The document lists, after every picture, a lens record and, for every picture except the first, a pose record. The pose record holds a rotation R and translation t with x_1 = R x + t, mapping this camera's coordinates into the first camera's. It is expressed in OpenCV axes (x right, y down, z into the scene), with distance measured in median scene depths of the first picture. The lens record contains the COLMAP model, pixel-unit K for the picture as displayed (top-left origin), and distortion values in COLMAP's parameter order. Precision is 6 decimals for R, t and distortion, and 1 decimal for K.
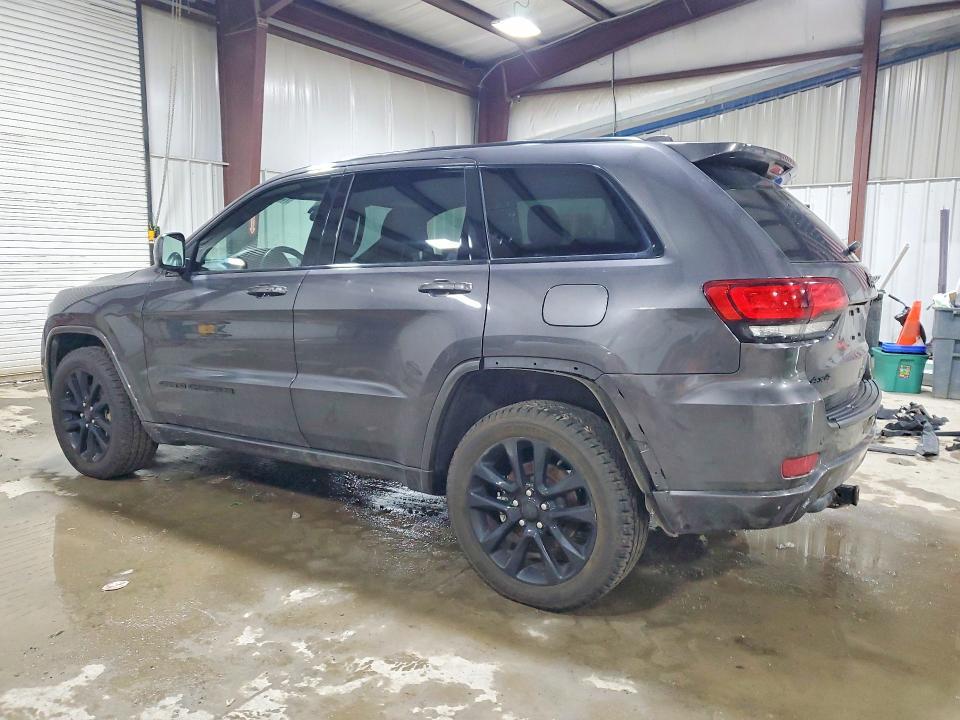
lens RADIAL K [[753.3, 0, 479.1], [0, 753.3, 359.3], [0, 0, 1]] dist [0.018511, -0.005086]
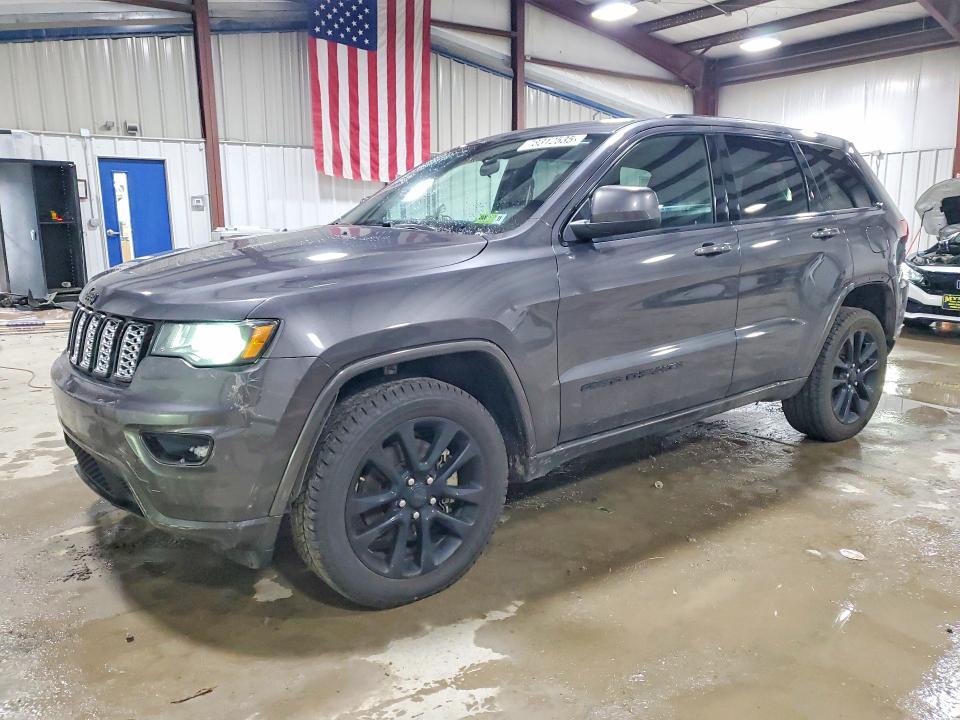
lens RADIAL K [[753.3, 0, 477.9], [0, 753.3, 359.4], [0, 0, 1]] dist [0.018511, -0.005086]
pose [[0.323726, -0.192190, 0.926426, -1.096207], [0.136655, 0.978383, 0.155217, -0.122467], [-0.936230, 0.076353, 0.342992, 0.804267]]
